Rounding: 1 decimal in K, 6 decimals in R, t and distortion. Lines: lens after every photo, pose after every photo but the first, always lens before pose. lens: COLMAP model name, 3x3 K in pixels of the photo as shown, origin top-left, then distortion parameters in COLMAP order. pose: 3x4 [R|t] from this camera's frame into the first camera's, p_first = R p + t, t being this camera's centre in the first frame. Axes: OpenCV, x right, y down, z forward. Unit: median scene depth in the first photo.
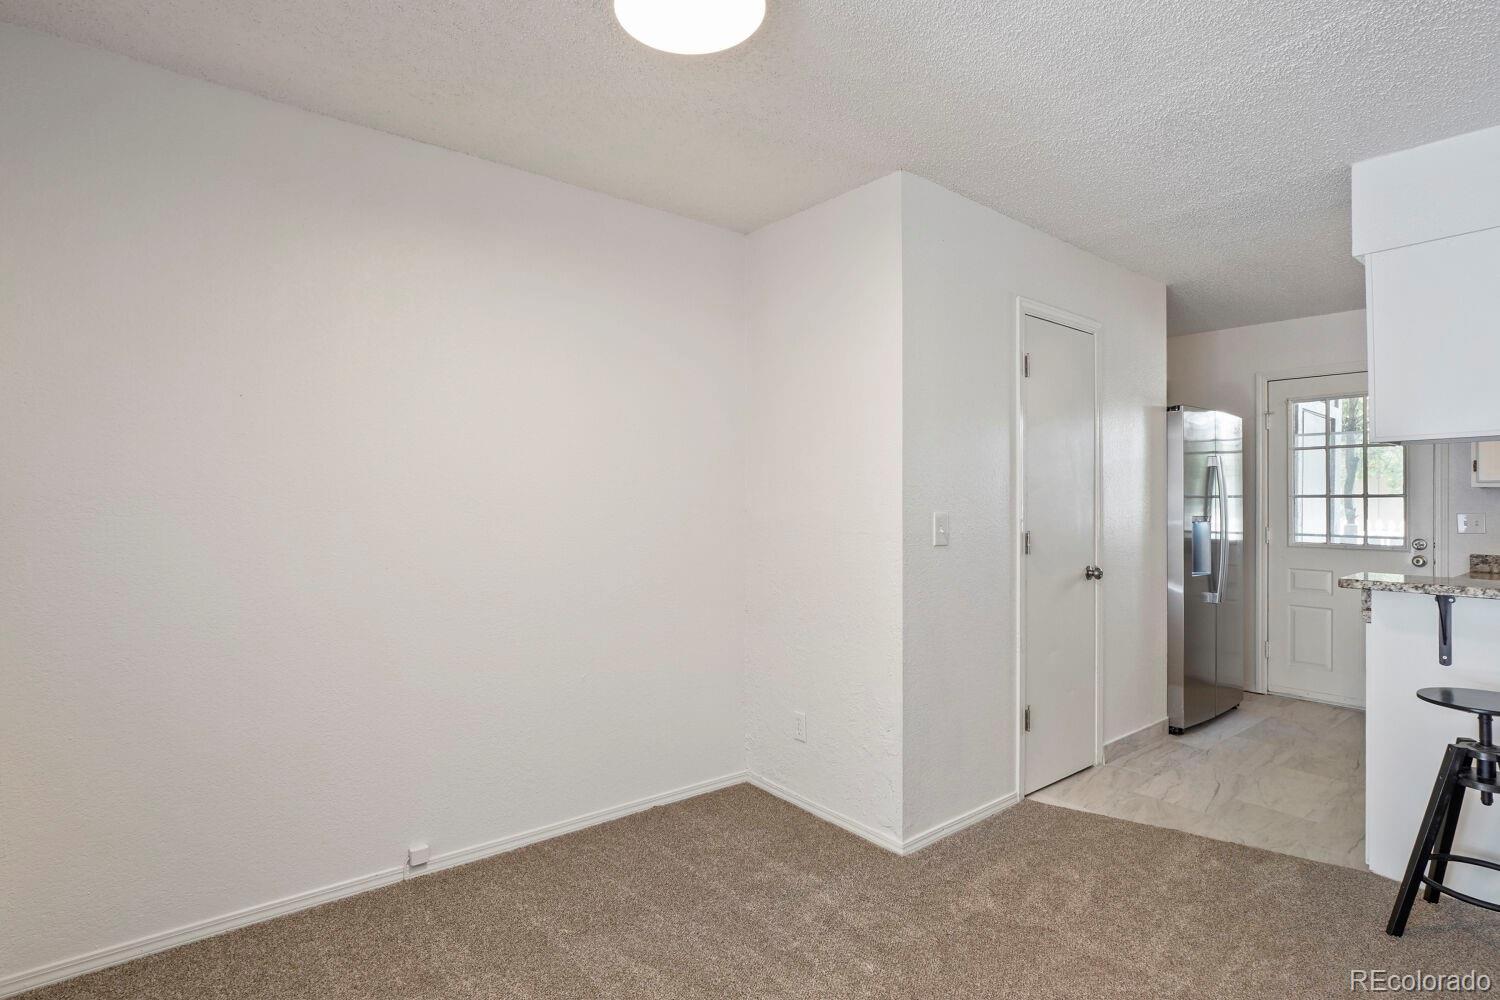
lens RADIAL K [[763.3, 0, 750.0], [0, 763.3, 500.0], [0, 0, 1]] dist [-0.001420, 0.000486]
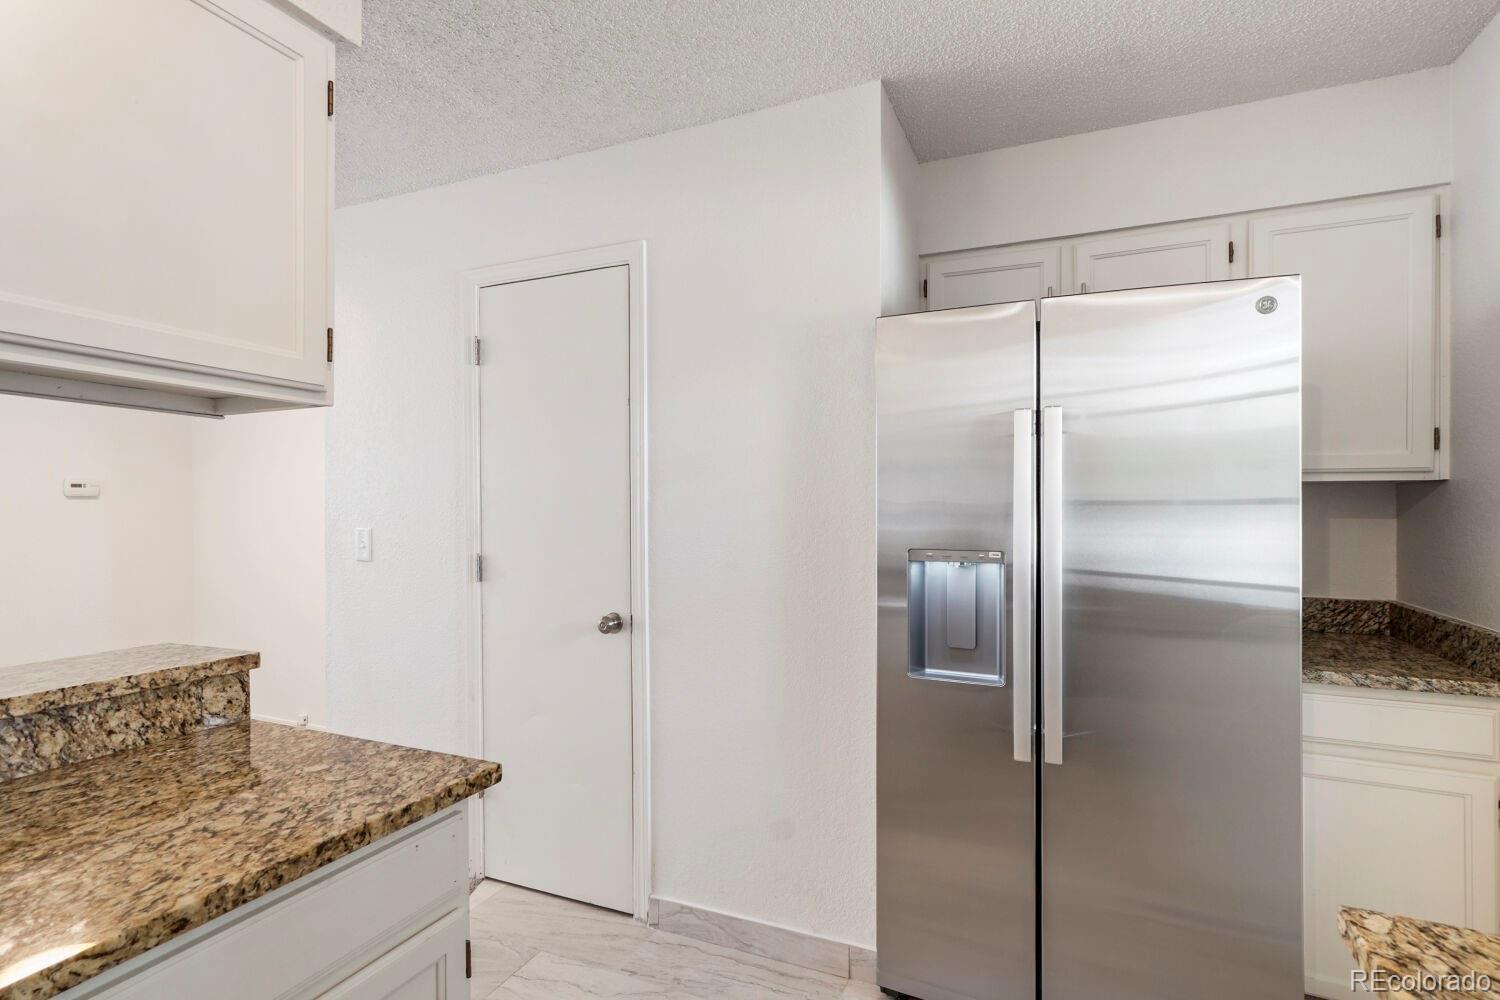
lens RADIAL K [[742.1, 0, 757.8], [0, 742.1, 497.0], [0, 0, 1]] dist [-0.009339, 0.001173]
pose [[0.455876, -0.014448, -0.889926, 0.896399], [0.005399, 0.999895, -0.013467, -0.004226], [0.890027, 0.001335, 0.455906, 0.670826]]
